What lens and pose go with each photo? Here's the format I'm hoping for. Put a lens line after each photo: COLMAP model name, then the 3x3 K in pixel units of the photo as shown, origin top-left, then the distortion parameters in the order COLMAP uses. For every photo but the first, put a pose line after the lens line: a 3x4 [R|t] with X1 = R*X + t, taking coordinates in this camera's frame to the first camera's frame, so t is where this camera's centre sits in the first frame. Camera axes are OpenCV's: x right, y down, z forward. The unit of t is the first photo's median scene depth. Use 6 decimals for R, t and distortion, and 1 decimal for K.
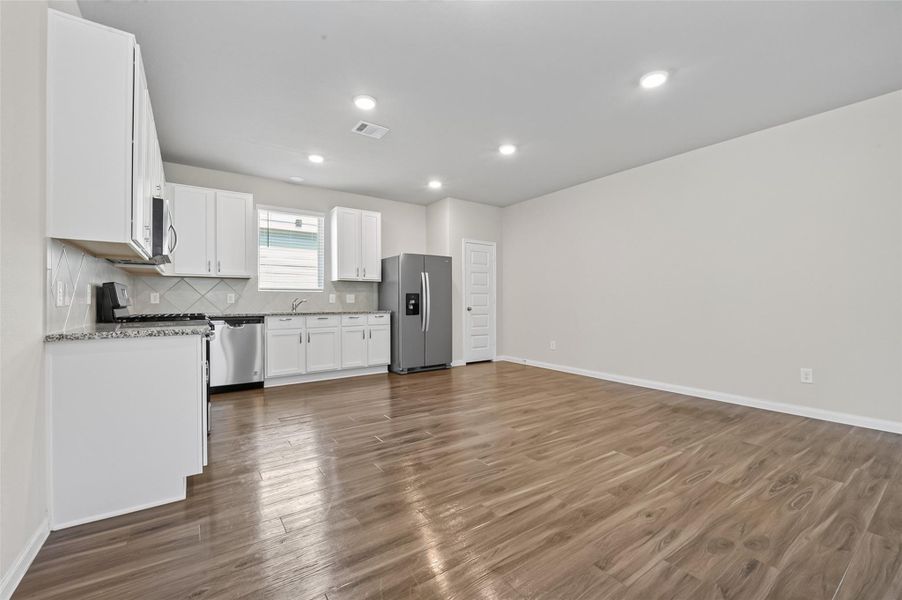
lens RADIAL K [[368.6, 0, 451.2], [0, 368.6, 302.7], [0, 0, 1]] dist [0.000988, -0.008402]
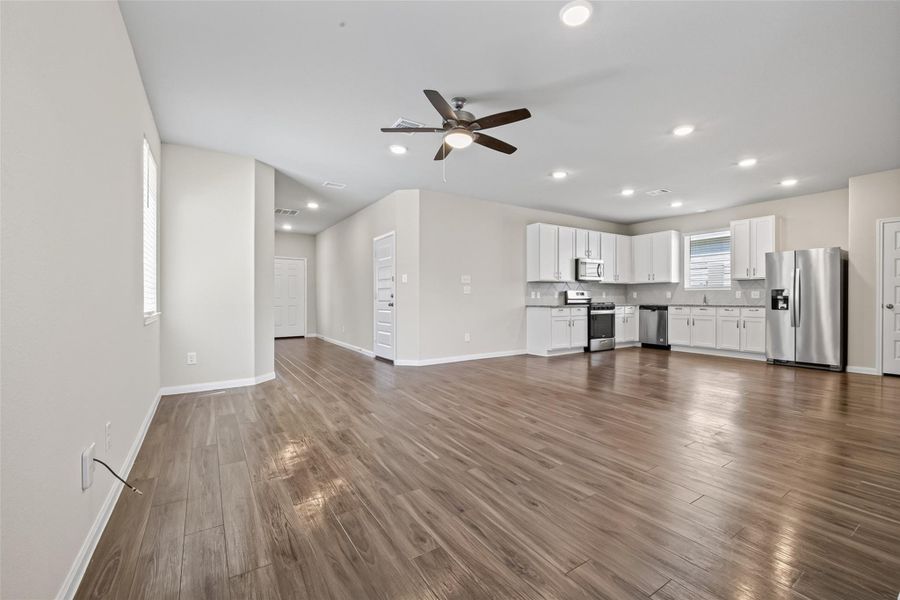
lens RADIAL K [[391.5, 0, 485.8], [0, 391.5, 302.1], [0, 0, 1]] dist [-0.001830, -0.000538]
pose [[0.015796, 0.018966, -0.999695, 1.110204], [-0.003774, 0.999814, 0.018908, -0.008392], [0.999868, 0.003474, 0.015865, 0.149445]]
